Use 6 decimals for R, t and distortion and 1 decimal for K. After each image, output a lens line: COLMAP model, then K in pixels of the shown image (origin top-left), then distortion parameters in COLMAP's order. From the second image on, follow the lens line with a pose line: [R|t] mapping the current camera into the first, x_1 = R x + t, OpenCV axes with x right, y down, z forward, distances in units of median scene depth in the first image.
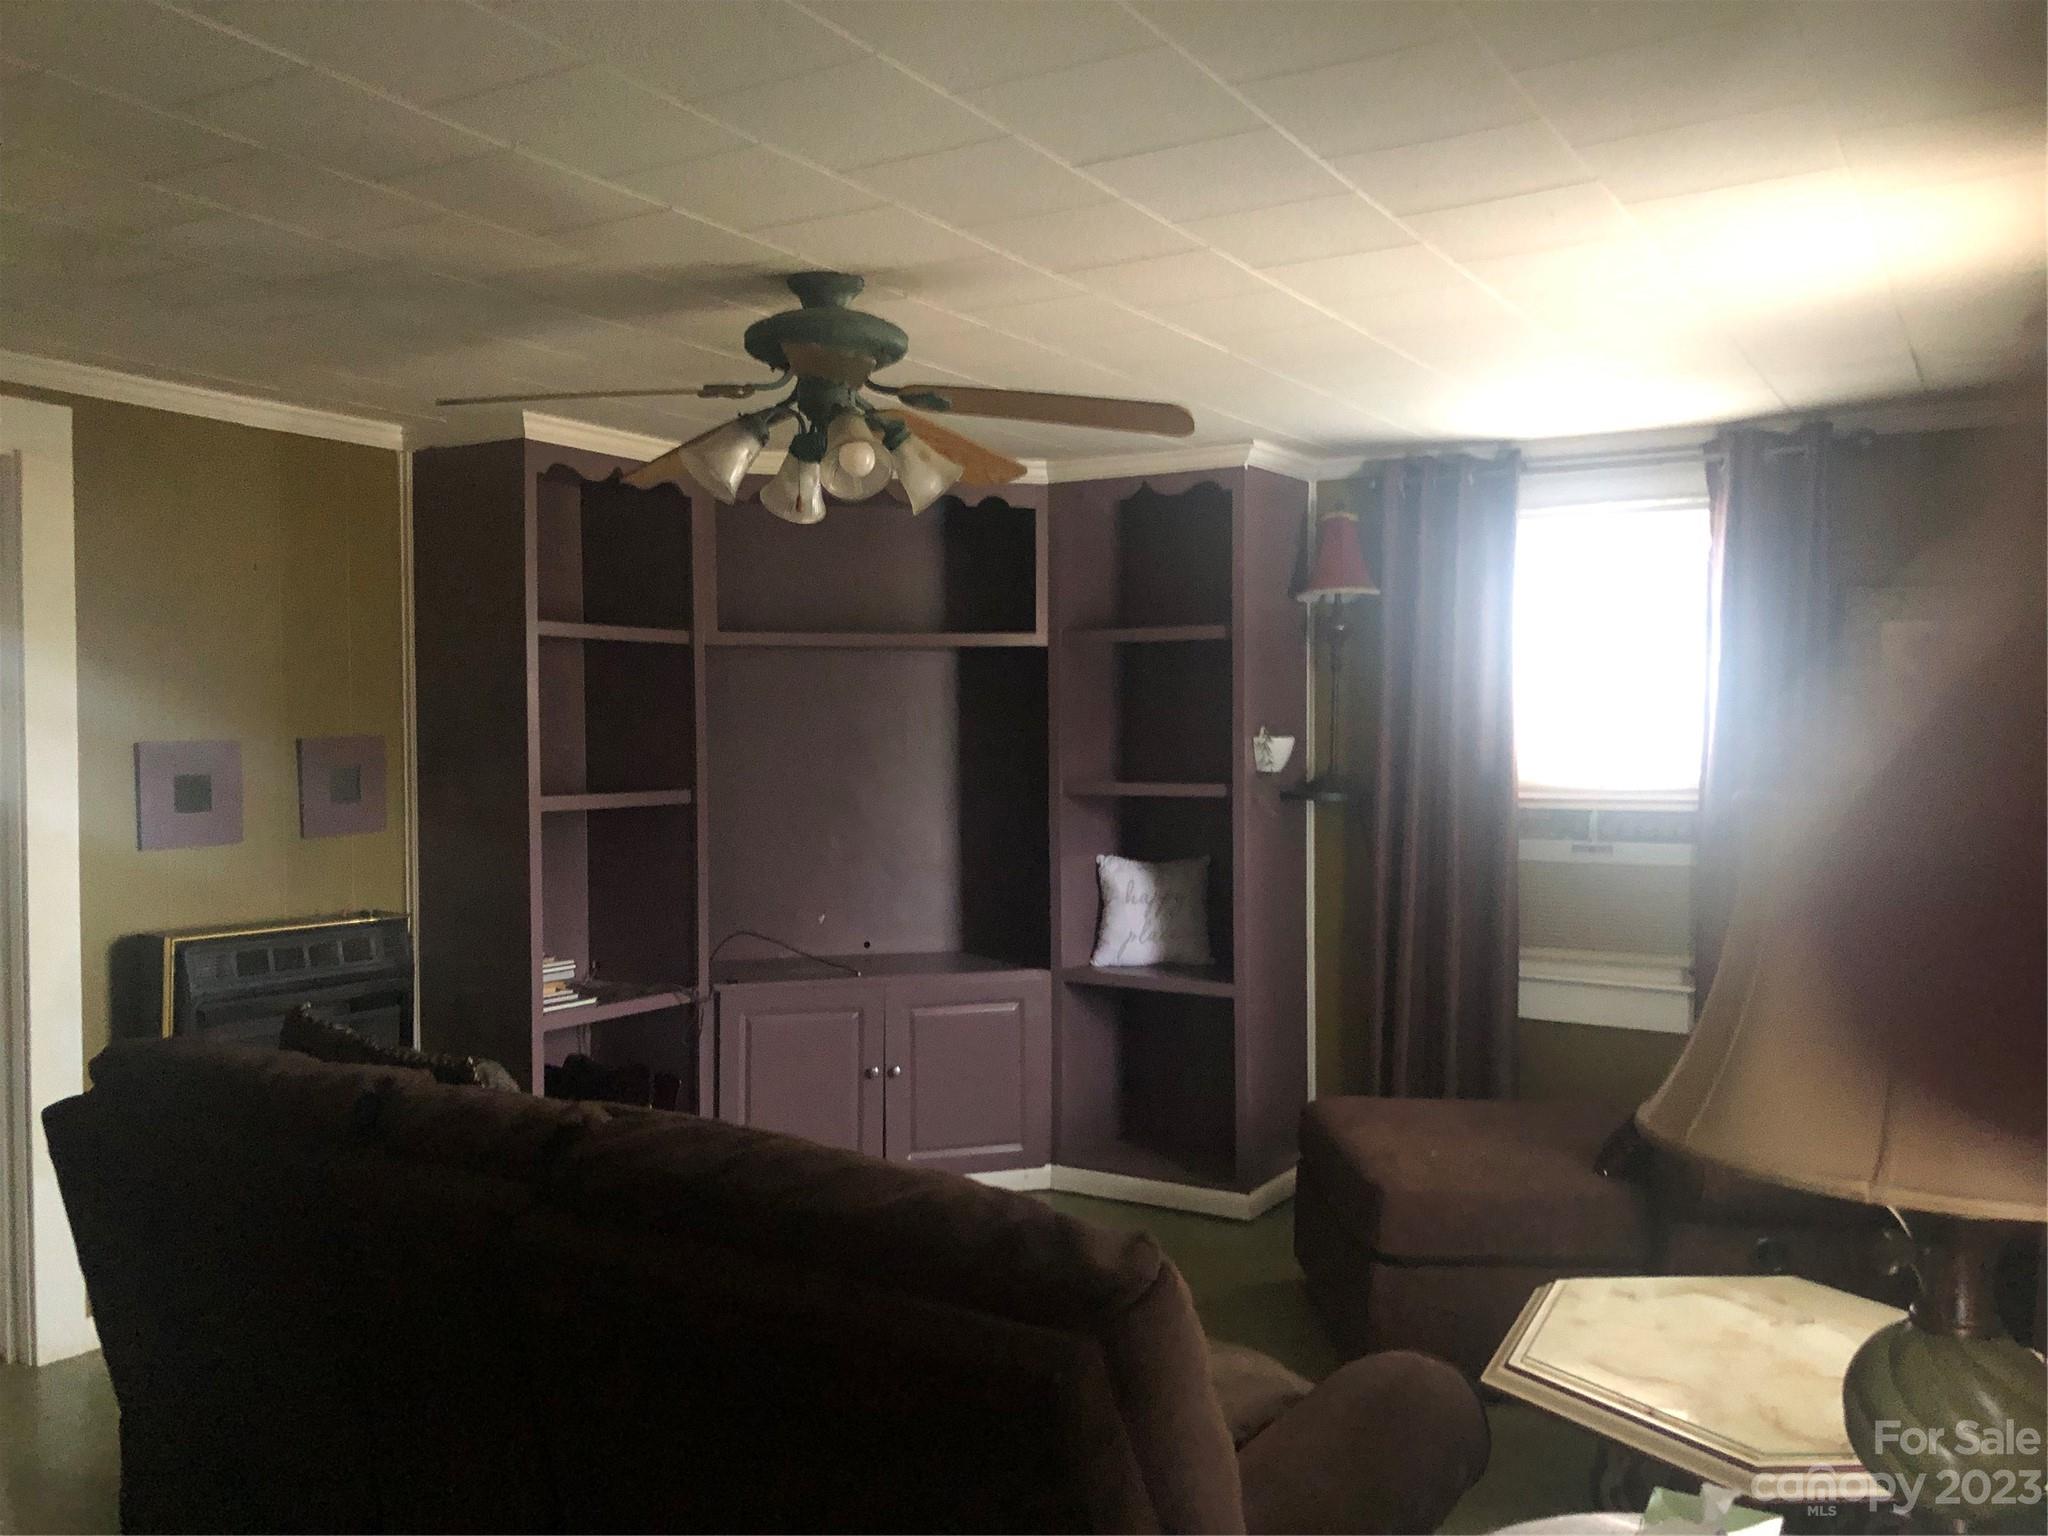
lens RADIAL K [[1673.7, 0, 1032.1], [0, 1673.7, 764.4], [0, 0, 1]] dist [0.086531, -0.062510]
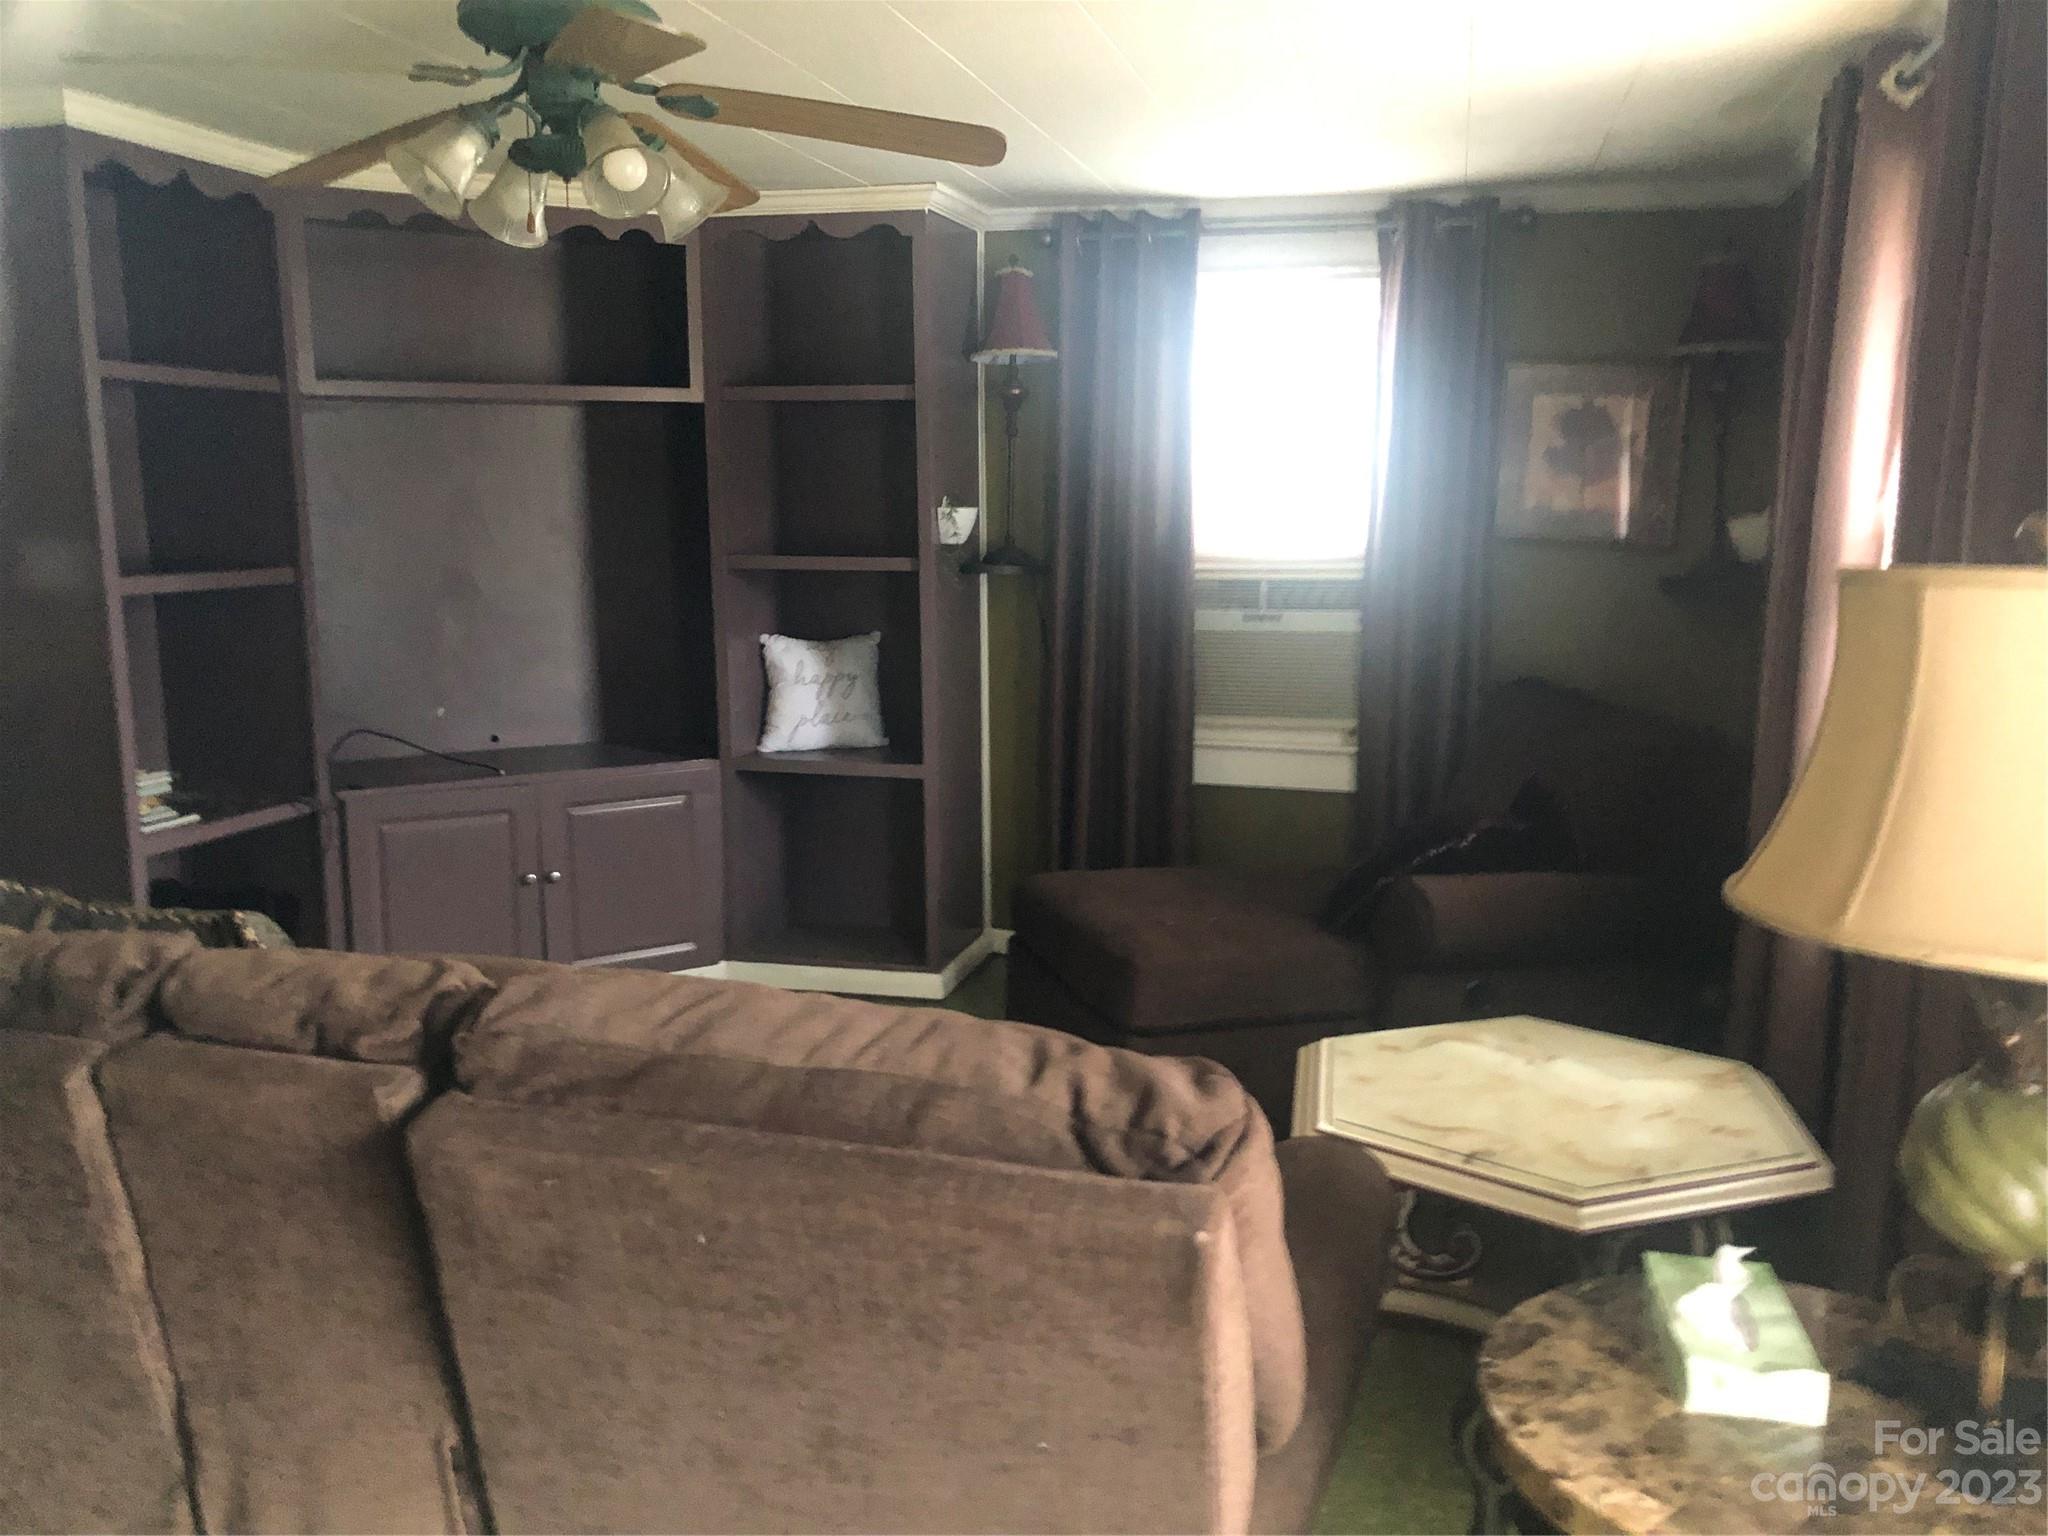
lens RADIAL K [[1687.7, 0, 1032.7], [0, 1687.7, 735.3], [0, 0, 1]] dist [0.056720, 0.001277]
pose [[0.958178, -0.038492, 0.283572, -0.093385], [0.004347, 0.992756, 0.120069, -0.002631], [-0.286140, -0.113815, 0.951404, 0.060065]]
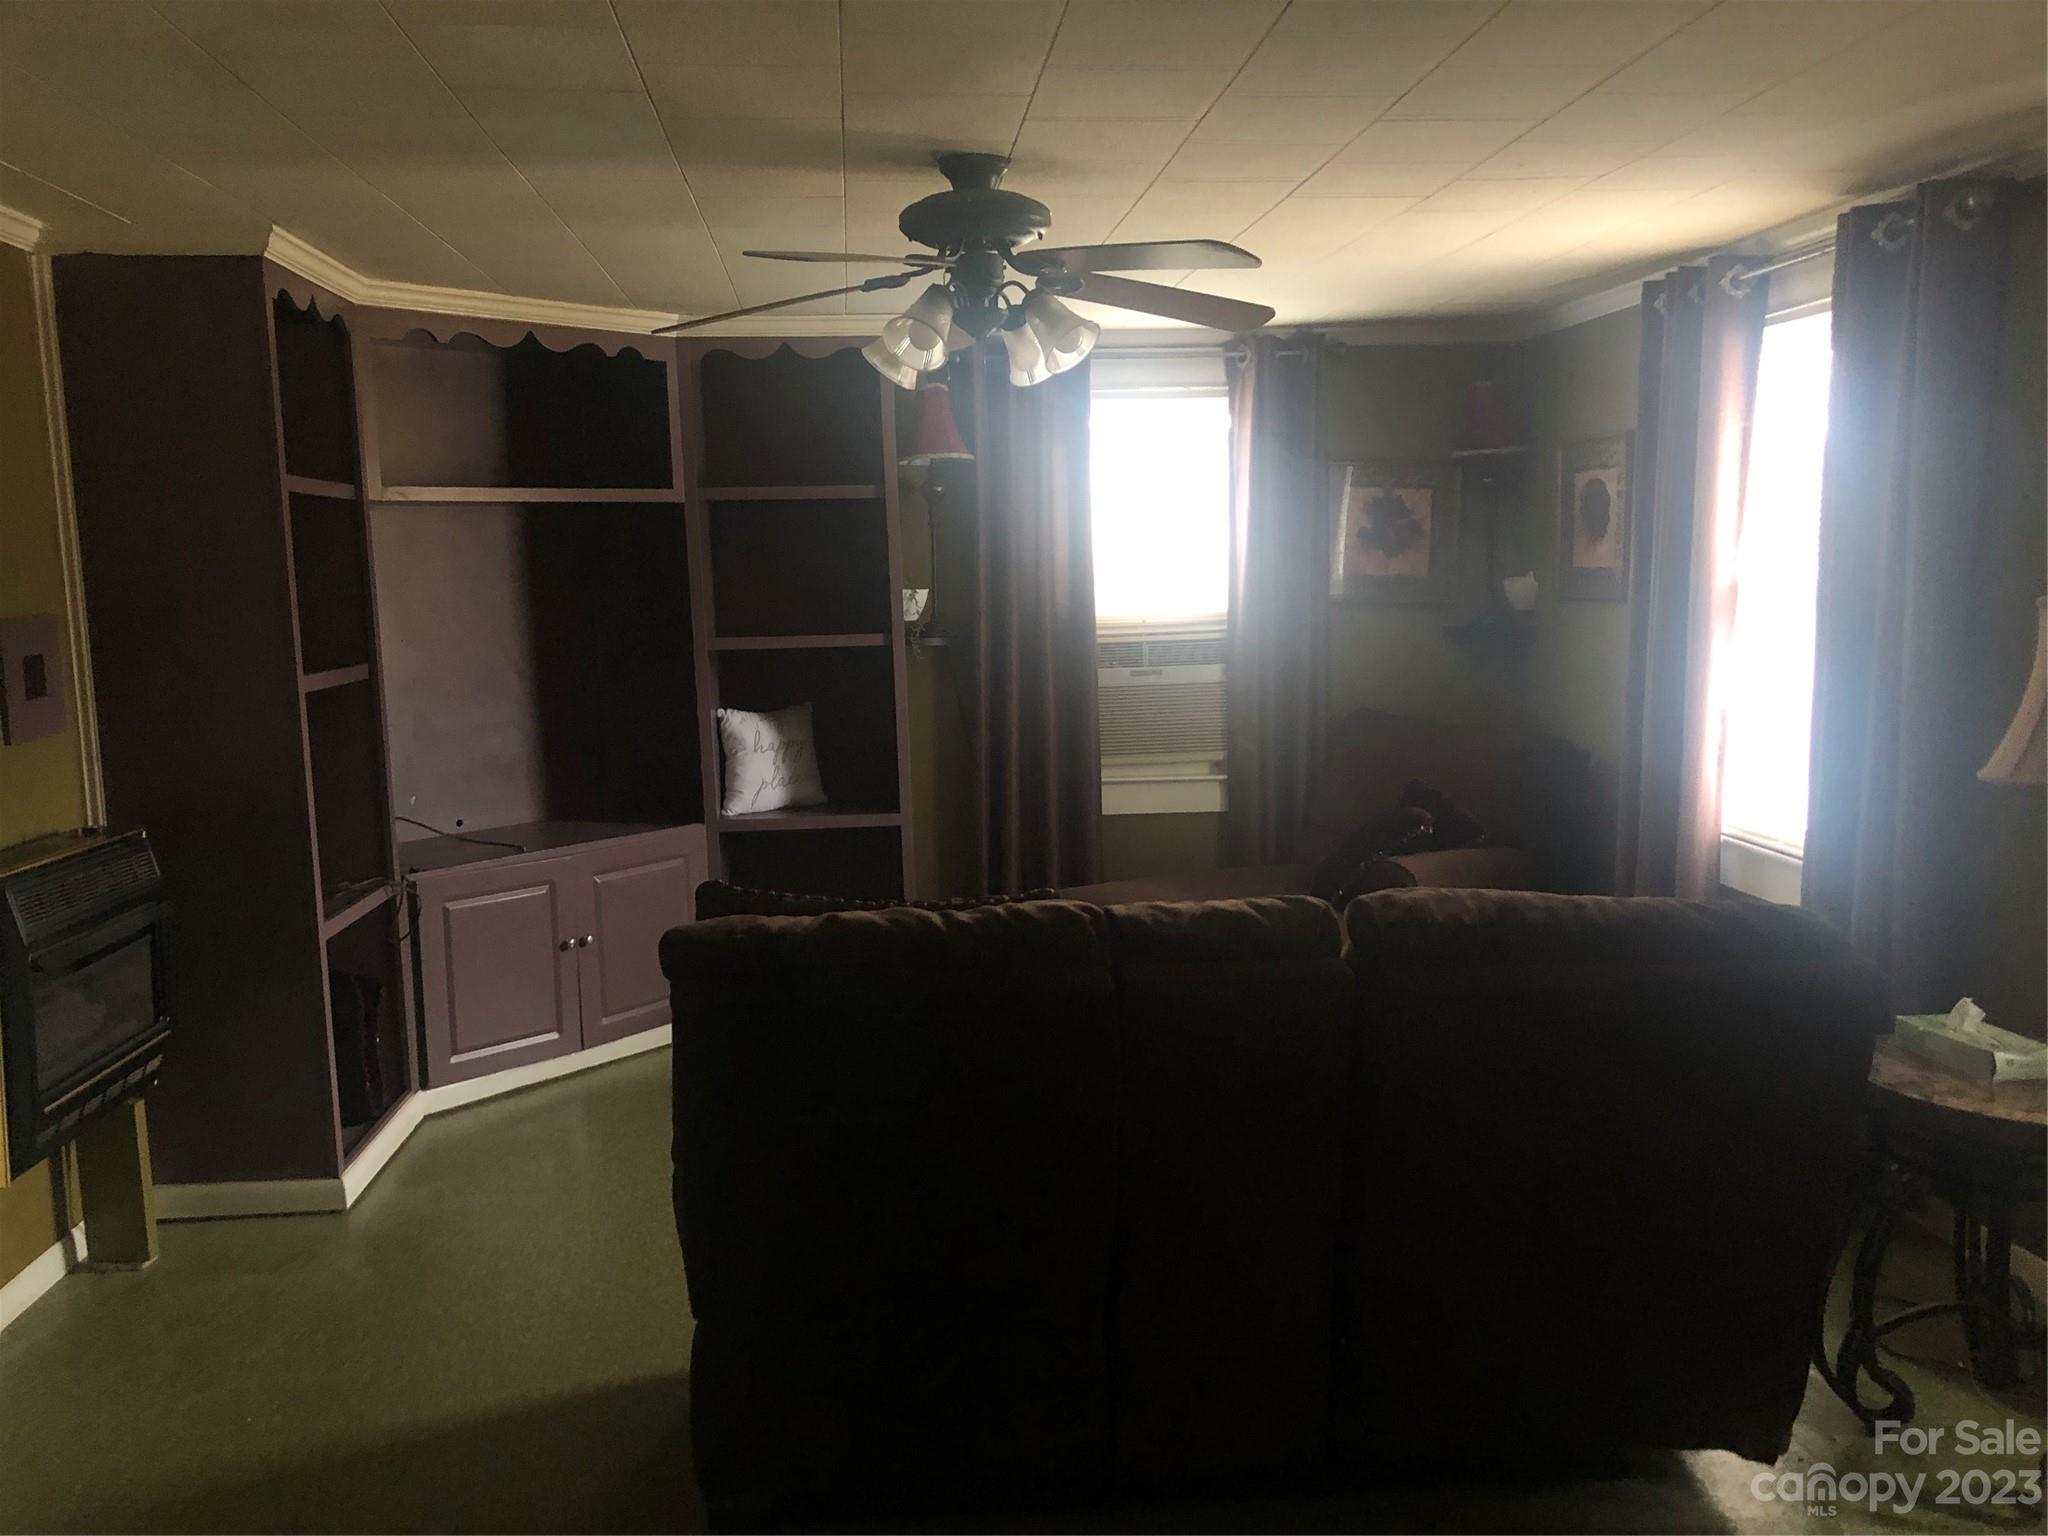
lens RADIAL K [[1673.7, 0, 1032.1], [0, 1673.7, 764.4], [0, 0, 1]] dist [0.086531, -0.062510]
pose [[0.810276, -0.088341, 0.579353, -0.444949], [0.038259, 0.994438, 0.098126, -0.006713], [-0.584799, -0.057344, 0.809149, 0.055674]]
